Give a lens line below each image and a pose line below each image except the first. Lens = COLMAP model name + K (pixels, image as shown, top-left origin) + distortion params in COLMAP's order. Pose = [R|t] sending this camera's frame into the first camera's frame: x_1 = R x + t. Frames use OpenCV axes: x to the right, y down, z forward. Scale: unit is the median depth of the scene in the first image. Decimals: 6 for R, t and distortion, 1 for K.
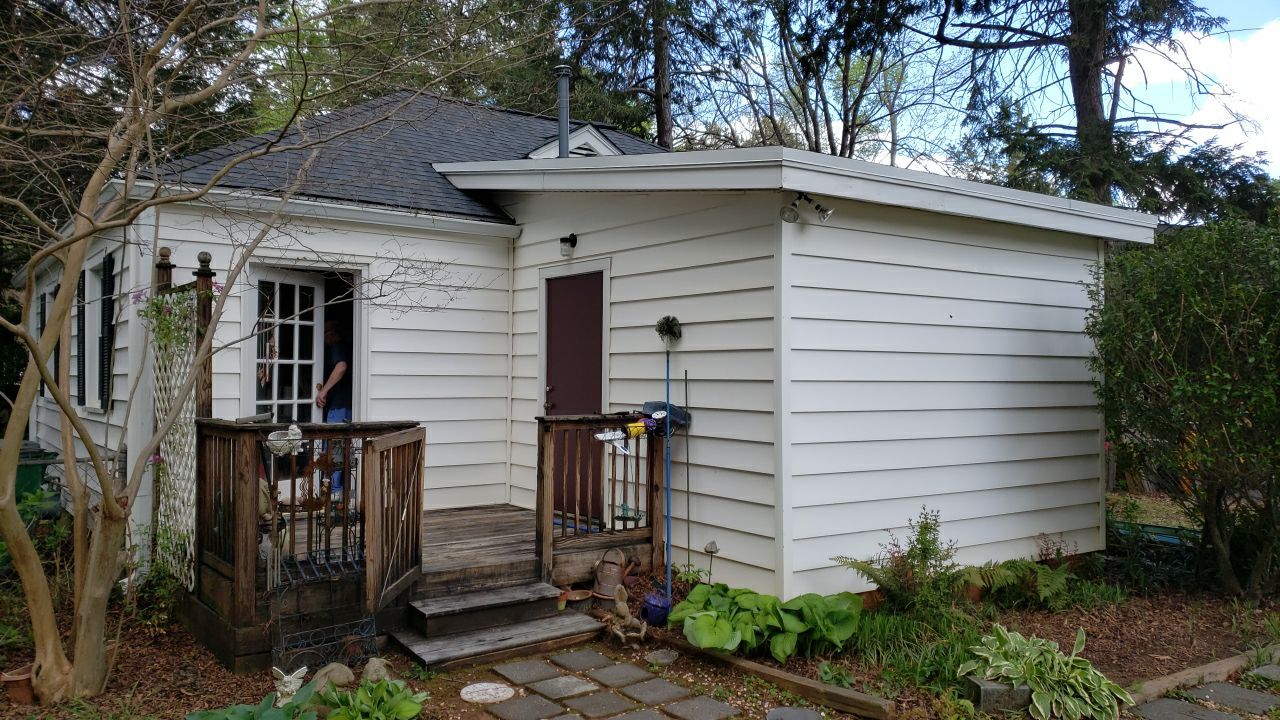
lens RADIAL K [[969.2, 0, 643.1], [0, 969.2, 358.0], [0, 0, 1]] dist [0.016130, 0.001302]
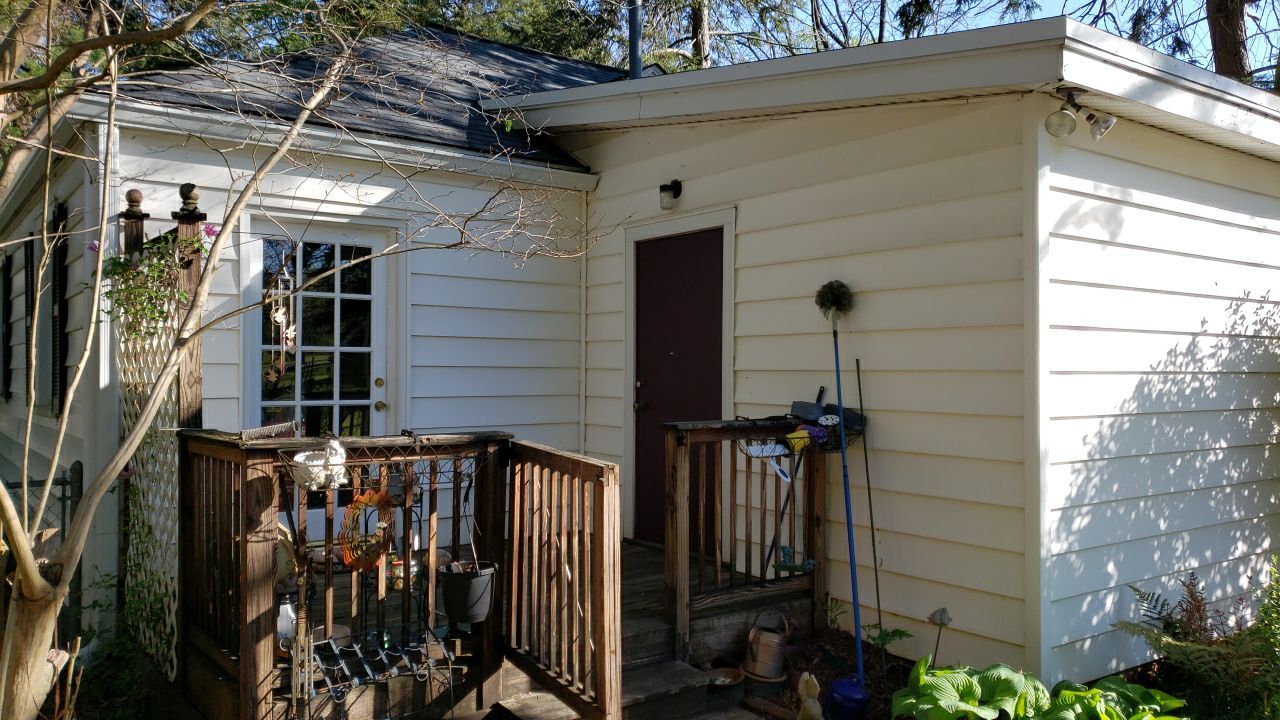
lens RADIAL K [[969.2, 0, 637.1], [0, 969.2, 365.1], [0, 0, 1]] dist [0.016130, 0.001302]
pose [[0.999961, -0.001291, 0.008709, -0.129452], [0.001200, 0.999946, 0.010338, 0.010372], [-0.008721, -0.010327, 0.999909, 0.283862]]
